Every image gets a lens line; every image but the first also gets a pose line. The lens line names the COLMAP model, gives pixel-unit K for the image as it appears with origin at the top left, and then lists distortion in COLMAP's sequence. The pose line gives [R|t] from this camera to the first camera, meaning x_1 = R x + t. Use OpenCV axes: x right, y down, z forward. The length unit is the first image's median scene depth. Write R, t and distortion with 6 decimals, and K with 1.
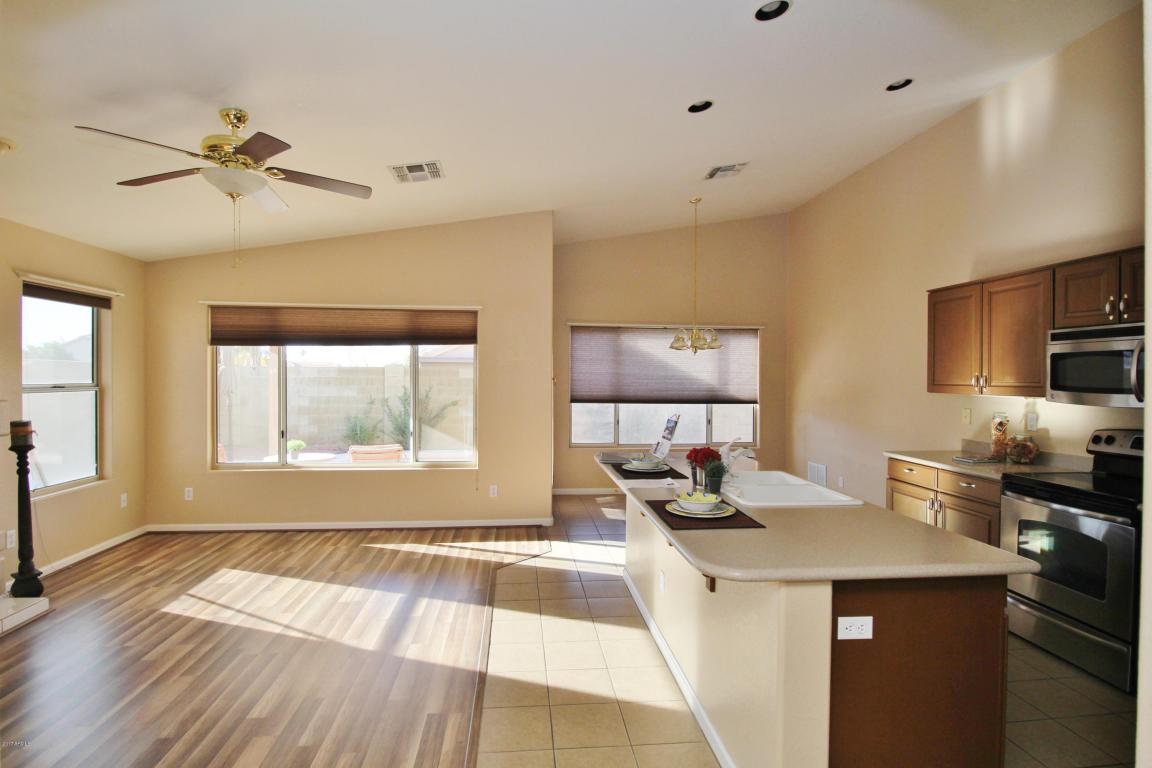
lens RADIAL K [[586.9, 0, 576.0], [0, 586.9, 384.0], [0, 0, 1]] dist [0.002688, -0.013242]
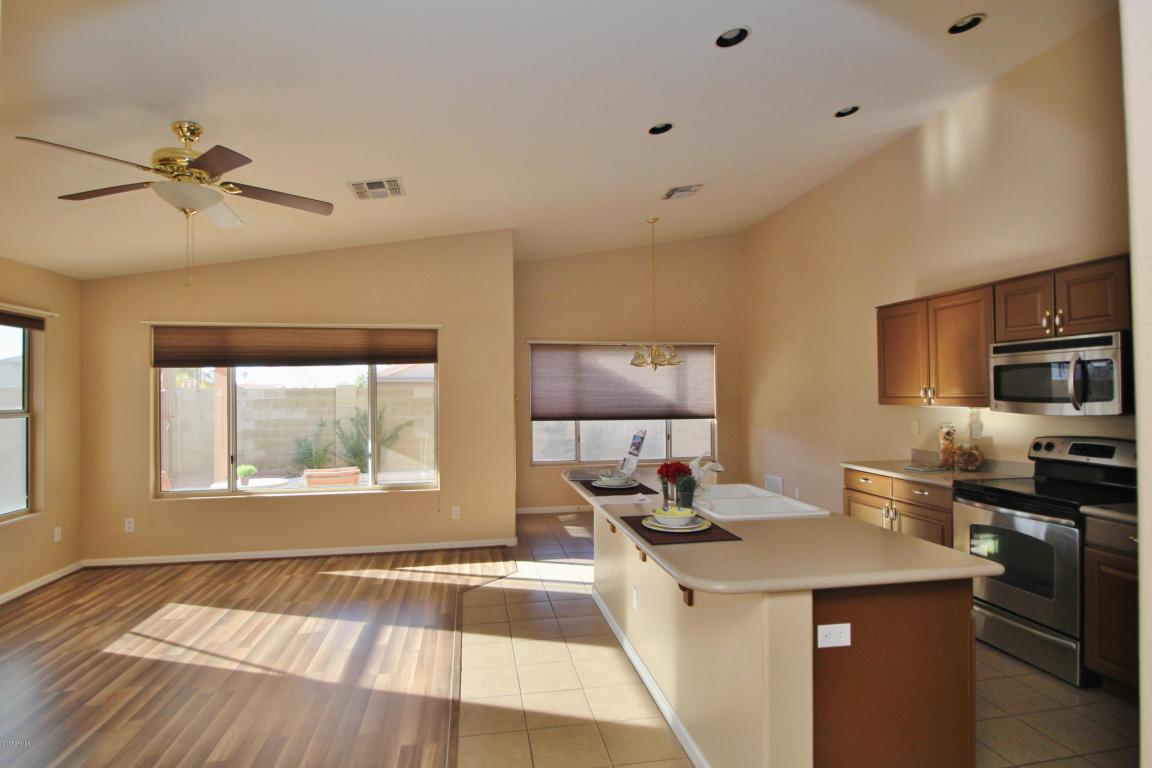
lens RADIAL K [[586.8, 0, 574.3], [0, 586.8, 387.5], [0, 0, 1]] dist [0.003730, -0.013741]
pose [[0.996882, -0.014179, 0.077625, -0.022990], [0.016064, 0.999590, -0.023710, 0.000301], [-0.077257, 0.024883, 0.996701, 0.002377]]
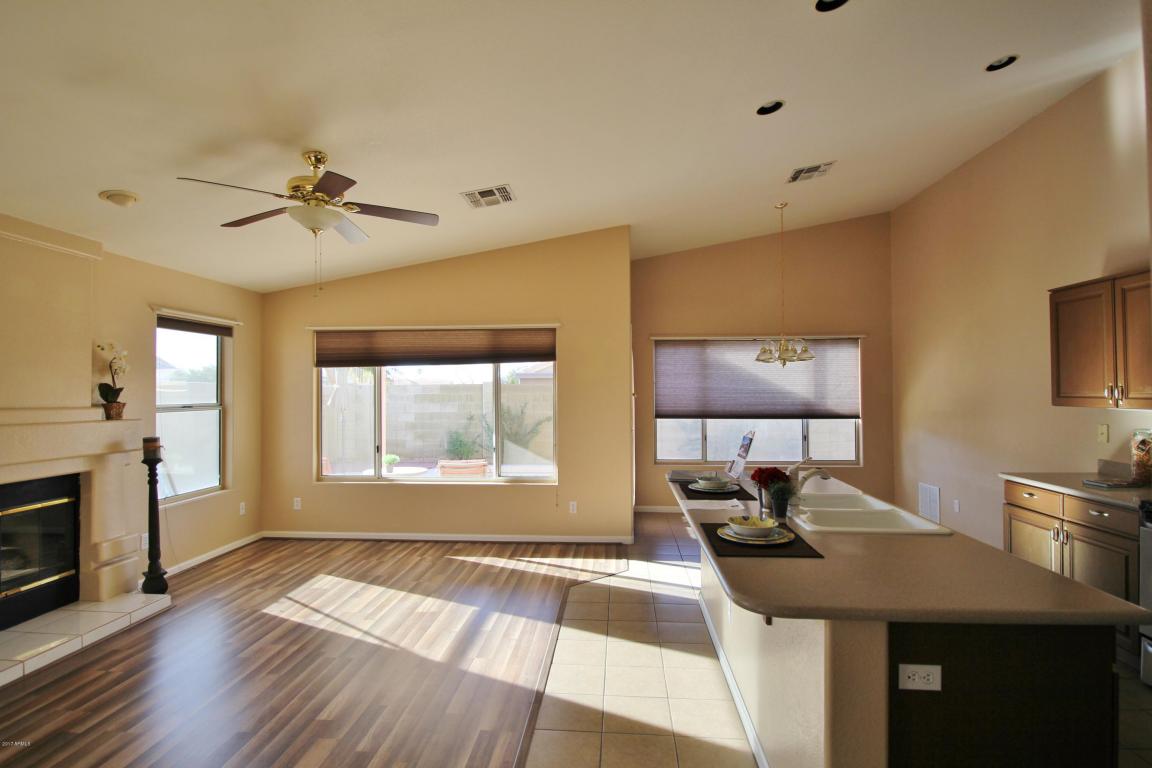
lens RADIAL K [[586.9, 0, 576.0], [0, 586.9, 384.0], [0, 0, 1]] dist [0.002688, -0.013242]
pose [[0.984029, -0.013836, -0.177470, 0.061779], [0.009505, 0.999636, -0.025234, -0.003254], [0.177755, 0.023144, 0.983803, 0.015502]]
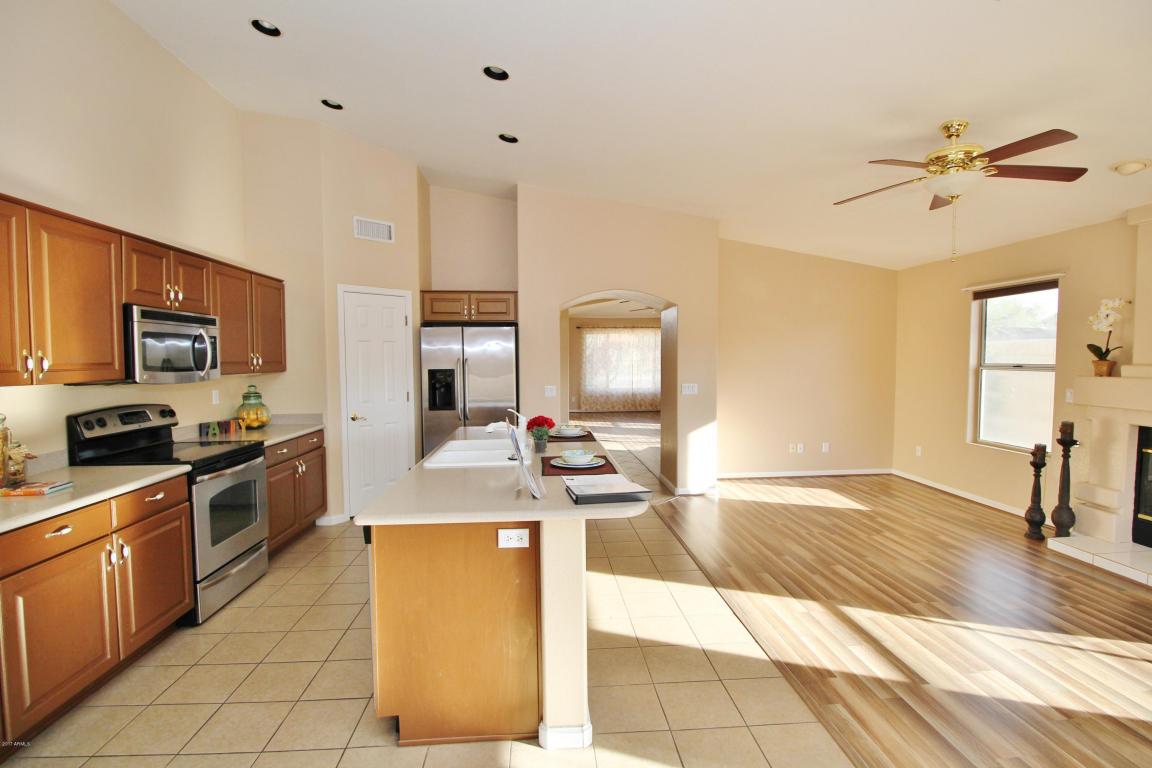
lens RADIAL K [[544.8, 0, 576.0], [0, 544.8, 384.0], [0, 0, 1]] dist [-0.022672, -0.000675]
pose [[-0.999601, -0.002444, 0.028130, 0.087159], [-0.000812, 0.998324, 0.057864, -0.016060], [-0.028224, 0.057818, -0.997928, 1.568073]]
